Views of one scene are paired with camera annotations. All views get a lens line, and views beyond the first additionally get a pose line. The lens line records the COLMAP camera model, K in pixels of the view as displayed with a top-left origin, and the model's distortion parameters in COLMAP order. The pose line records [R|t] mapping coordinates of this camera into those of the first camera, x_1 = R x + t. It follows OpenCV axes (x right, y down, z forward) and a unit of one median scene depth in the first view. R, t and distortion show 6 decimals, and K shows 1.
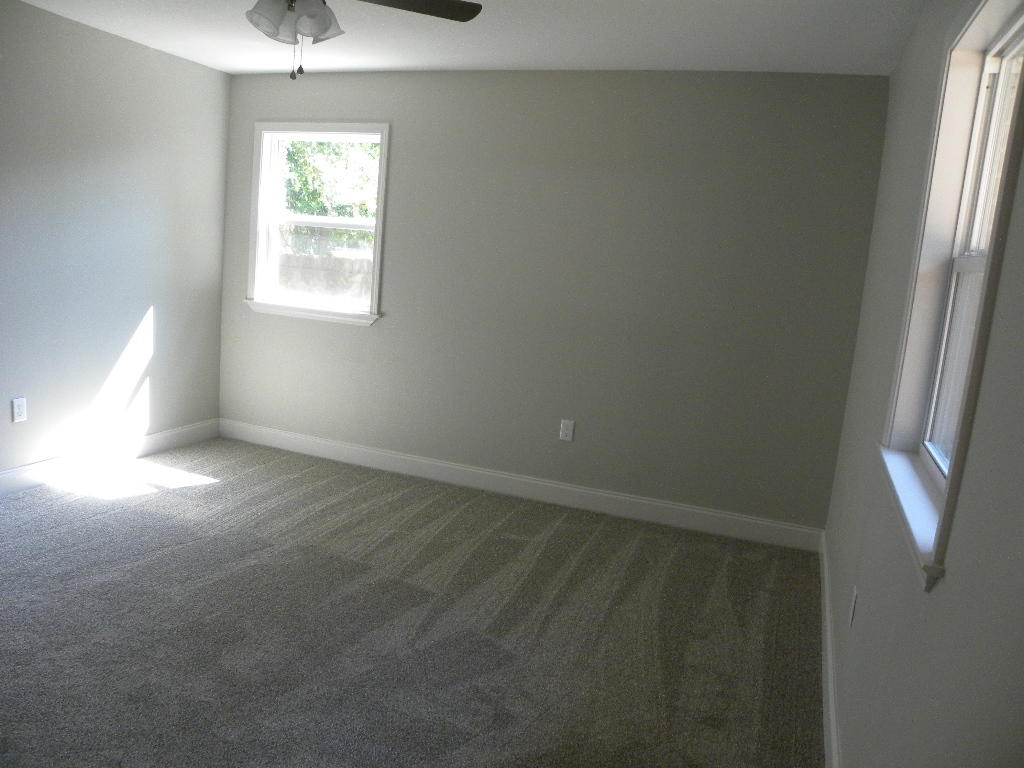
lens RADIAL K [[792.3, 0, 510.4], [0, 792.3, 385.7], [0, 0, 1]] dist [-0.142955, 0.079283]
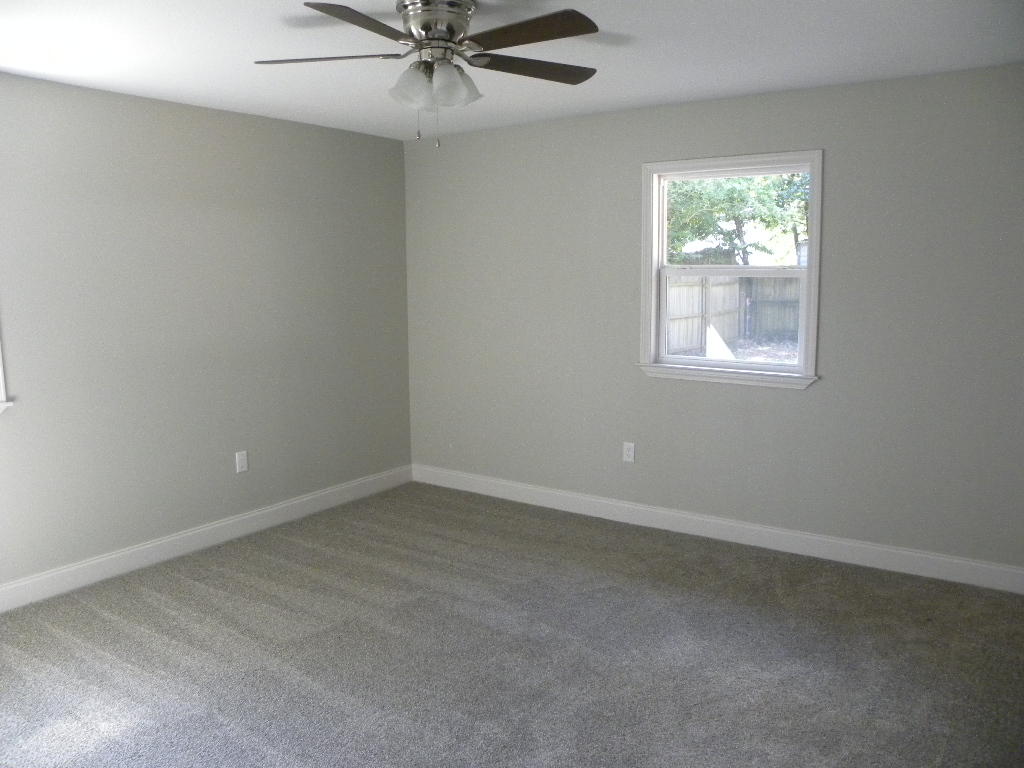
lens RADIAL K [[792.3, 0, 511.9], [0, 792.3, 384.1], [0, 0, 1]] dist [-0.142955, 0.079283]
pose [[0.257254, -0.224739, 0.939847, -0.872887], [0.192733, 0.964973, 0.177992, -0.174375], [-0.946929, 0.135351, 0.291557, 0.409199]]
